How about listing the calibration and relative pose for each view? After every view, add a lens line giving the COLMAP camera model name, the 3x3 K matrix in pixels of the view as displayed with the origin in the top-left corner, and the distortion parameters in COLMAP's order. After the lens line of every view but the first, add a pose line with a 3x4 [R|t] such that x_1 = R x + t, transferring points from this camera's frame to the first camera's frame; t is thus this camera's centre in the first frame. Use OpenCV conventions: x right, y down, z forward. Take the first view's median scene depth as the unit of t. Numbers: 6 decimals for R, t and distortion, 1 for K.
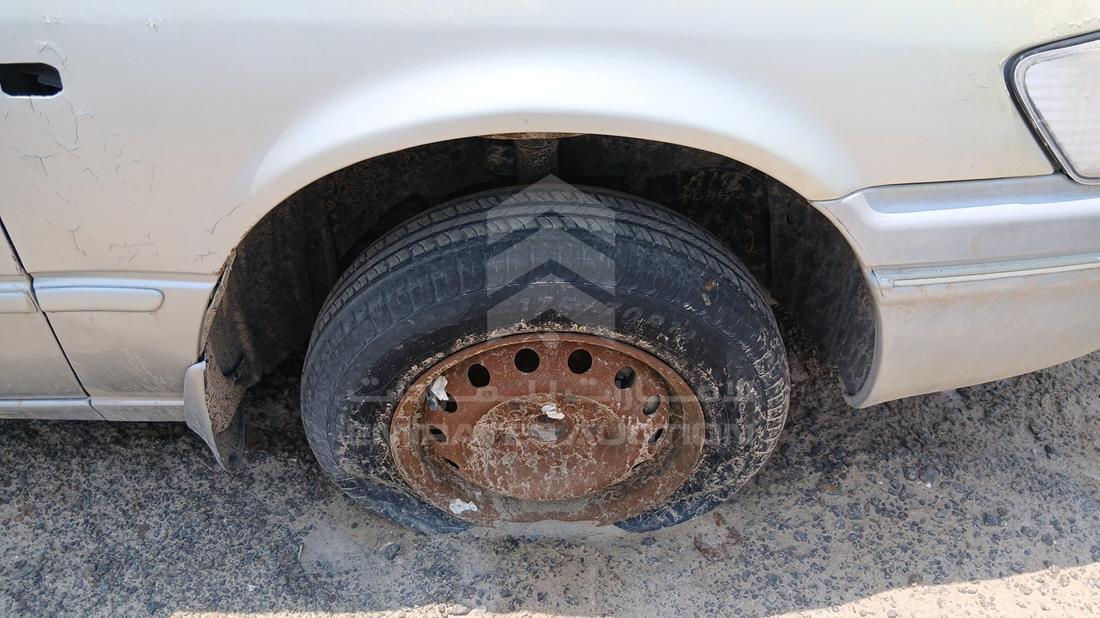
lens RADIAL K [[848.9, 0, 550.1], [0, 848.9, 311.7], [0, 0, 1]] dist [0.029868, -0.043300]
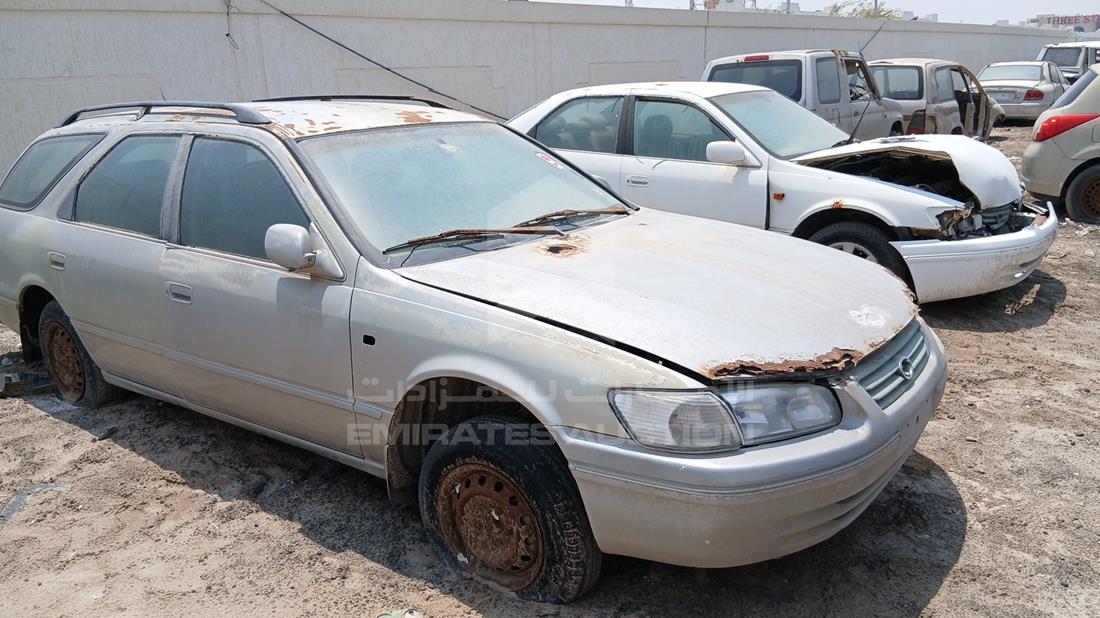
lens RADIAL K [[774.8, 0, 551.0], [0, 774.8, 309.5], [0, 0, 1]] dist [0.008437, -0.000074]
pose [[0.807169, 0.132071, -0.575356, 1.223595], [-0.384363, 0.857326, -0.342428, 0.291074], [0.448043, 0.497543, 0.742771, -0.763824]]
